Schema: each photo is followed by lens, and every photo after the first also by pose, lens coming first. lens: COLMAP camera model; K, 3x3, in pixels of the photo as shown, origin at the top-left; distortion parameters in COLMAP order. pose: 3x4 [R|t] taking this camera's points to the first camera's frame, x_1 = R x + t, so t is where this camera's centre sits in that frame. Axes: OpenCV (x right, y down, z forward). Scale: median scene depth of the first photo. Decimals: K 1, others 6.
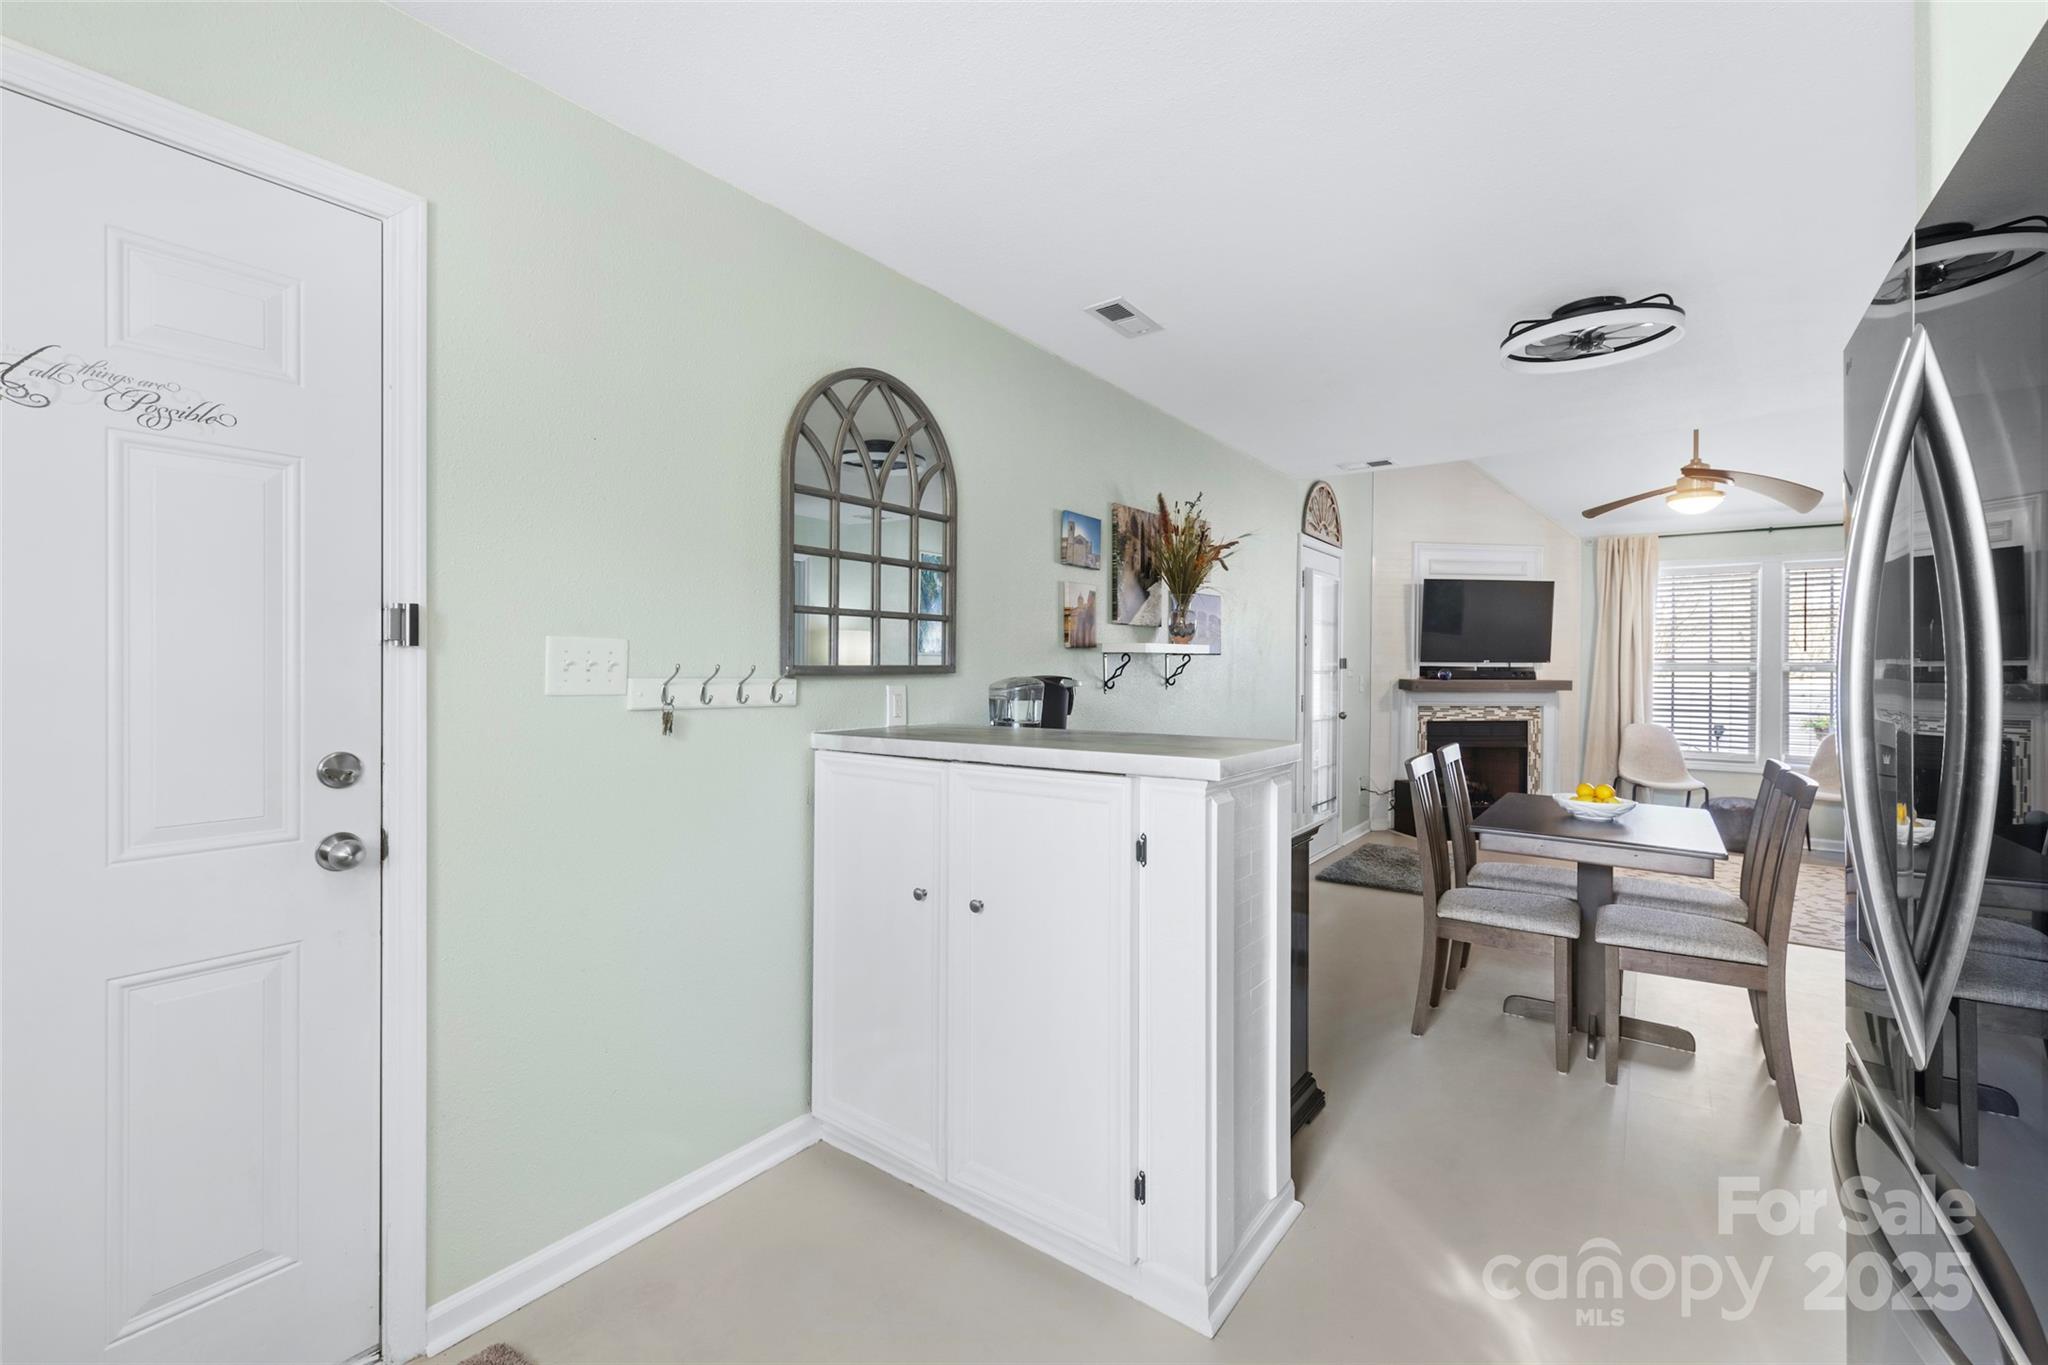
lens RADIAL K [[843.1, 0, 1019.7], [0, 843.1, 674.3], [0, 0, 1]] dist [-0.000438, -0.000183]
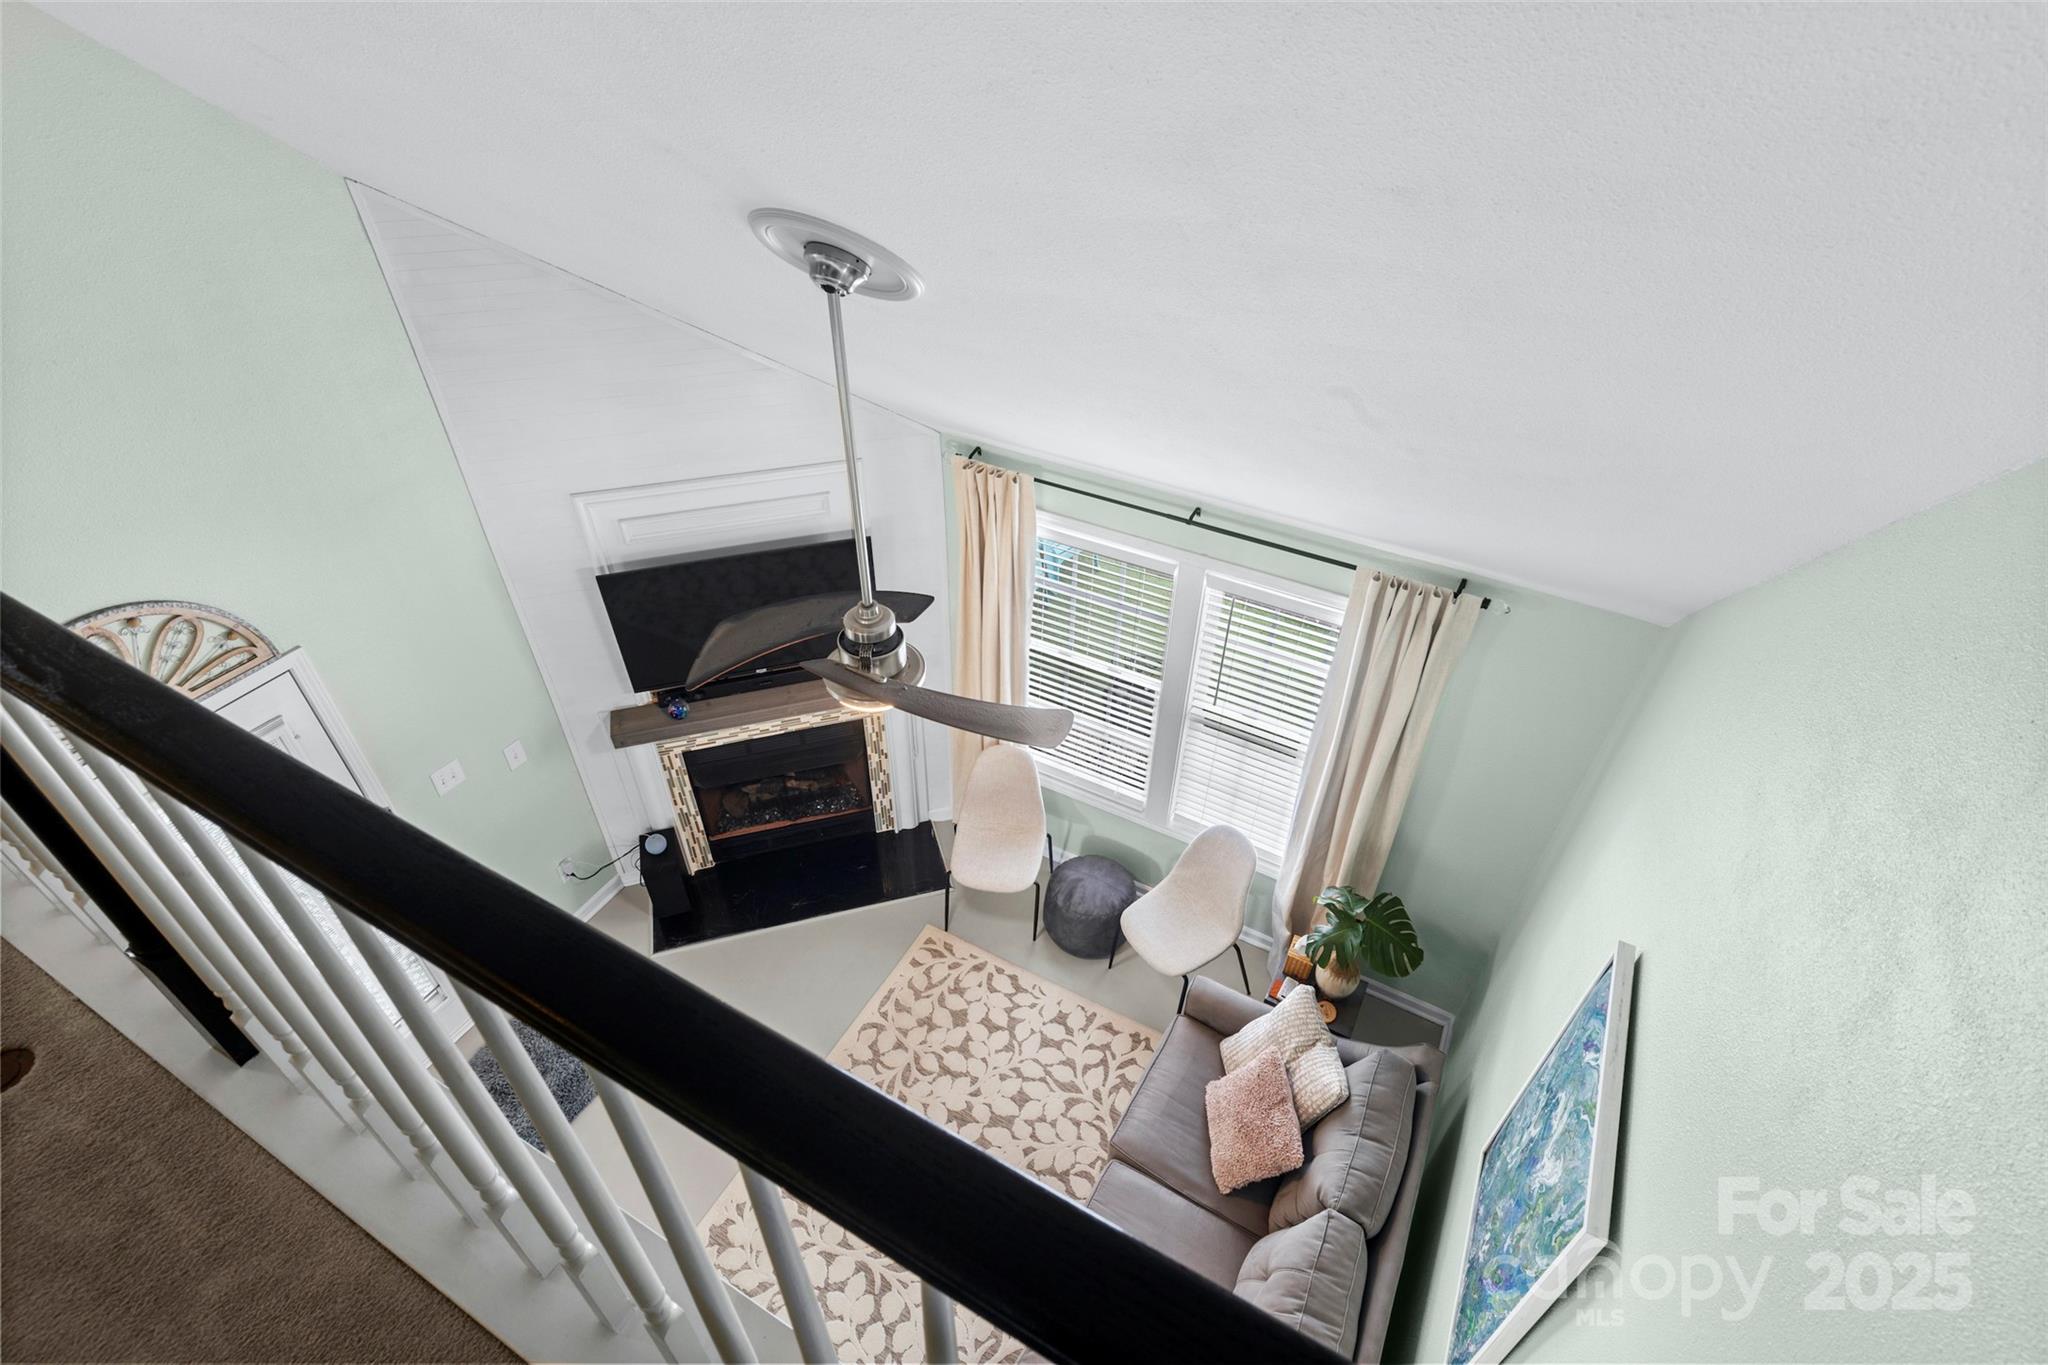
lens RADIAL K [[985.8, 0, 1019.2], [0, 985.8, 677.8], [0, 0, 1]] dist [0.004860, -0.000045]
pose [[0.989687, -0.092684, 0.109217, 0.653791], [0.002320, 0.772730, 0.634731, -0.440414], [-0.143225, -0.627931, 0.764976, 0.451974]]
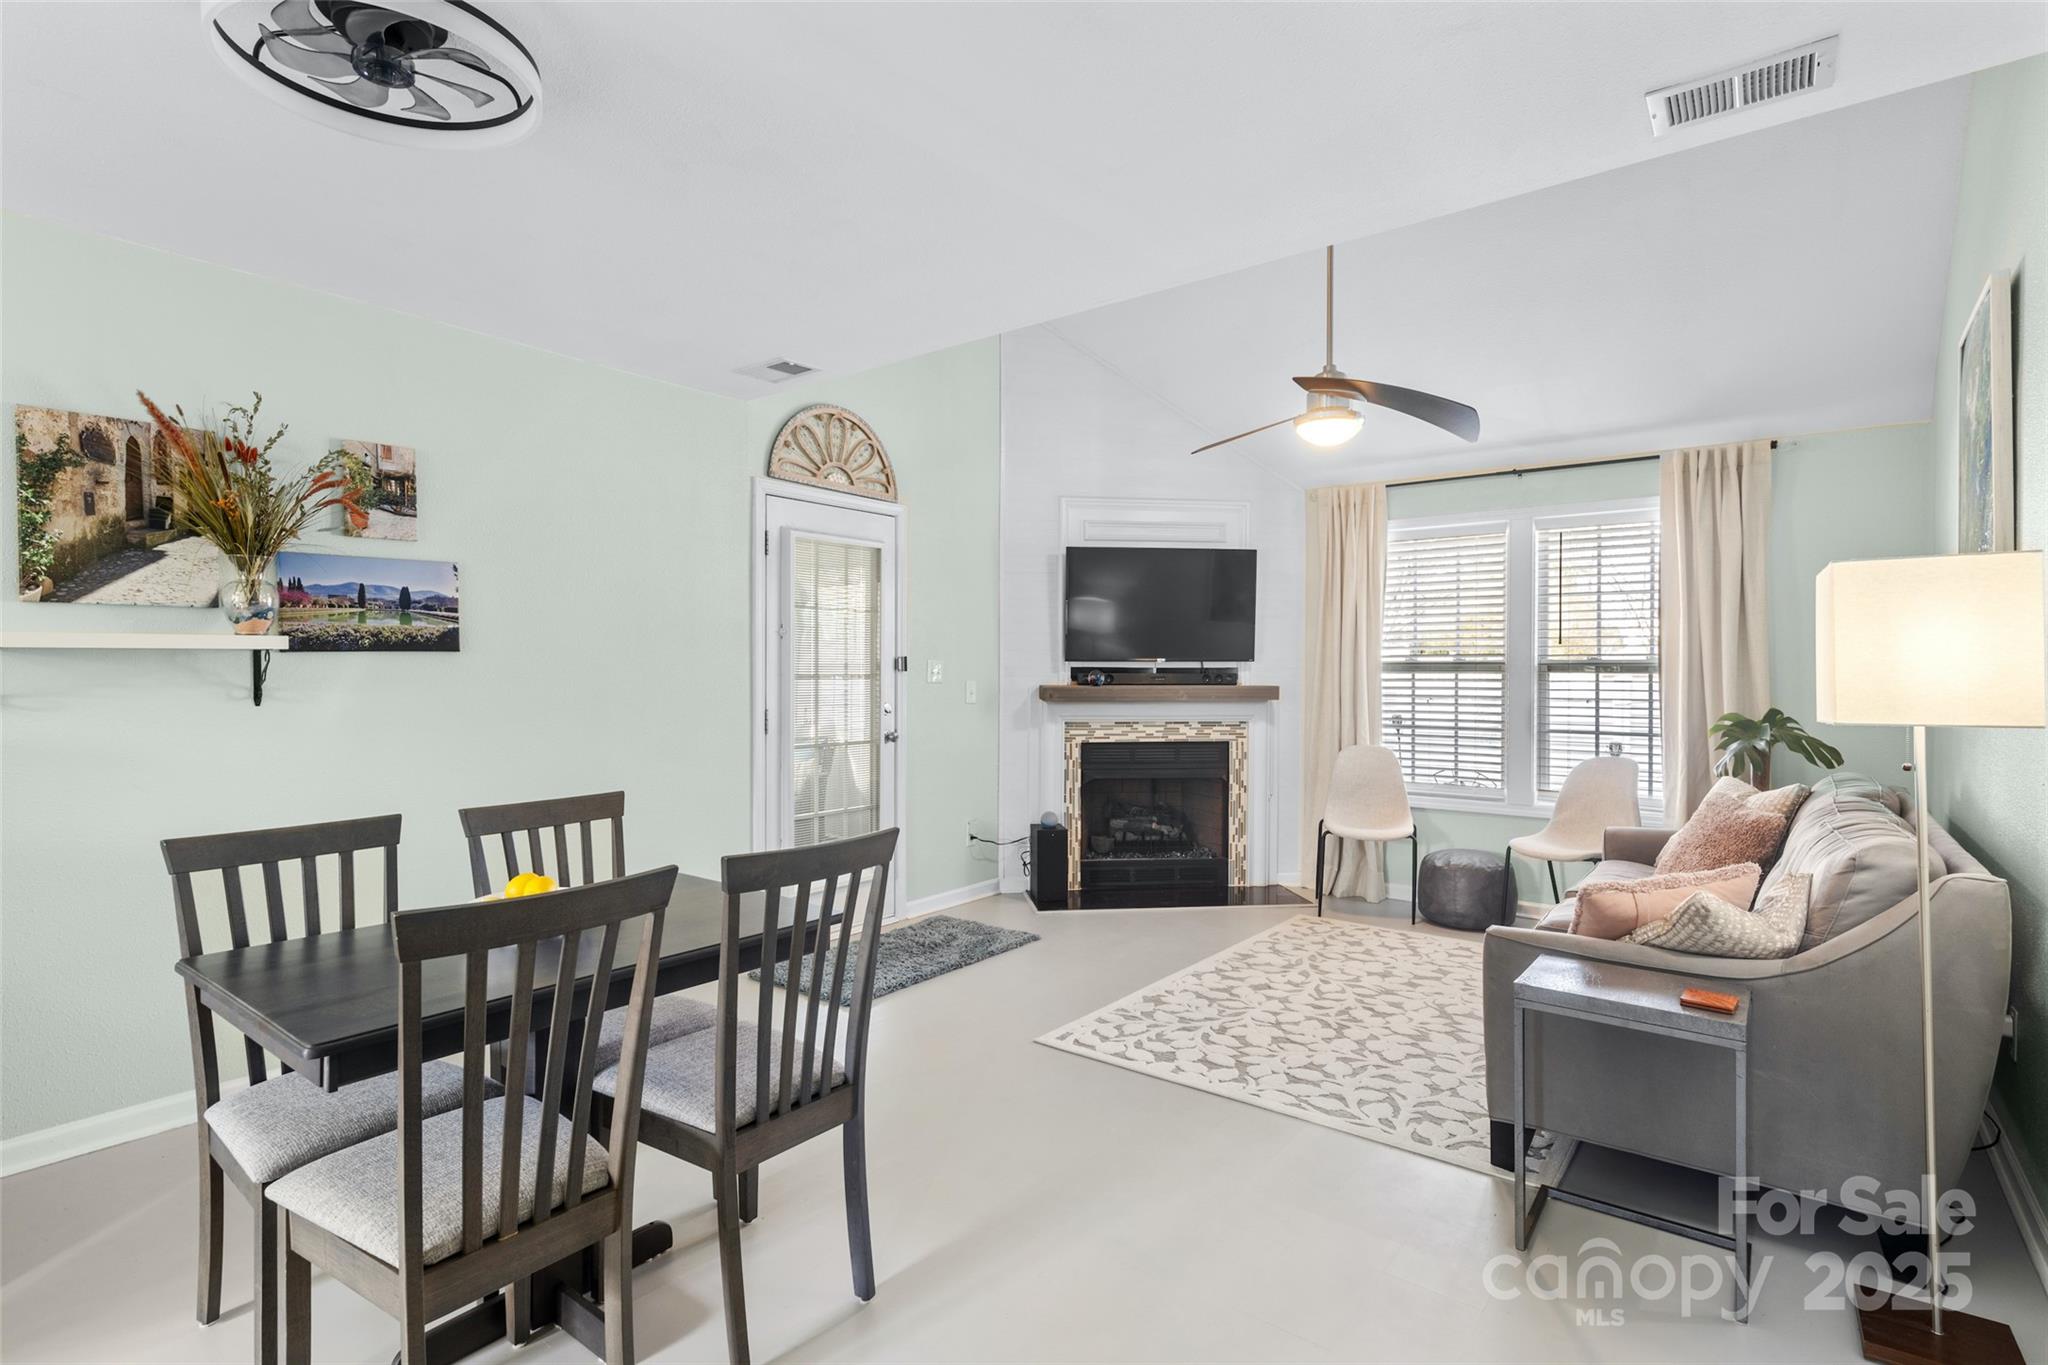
lens RADIAL K [[985.8, 0, 1023.2], [0, 985.8, 673.6], [0, 0, 1]] dist [0.004860, -0.000045]
pose [[0.999909, -0.005060, -0.012533, 0.445025], [0.004980, 0.999967, -0.006399, 0.001110], [0.012565, 0.006336, 0.999901, 0.149292]]
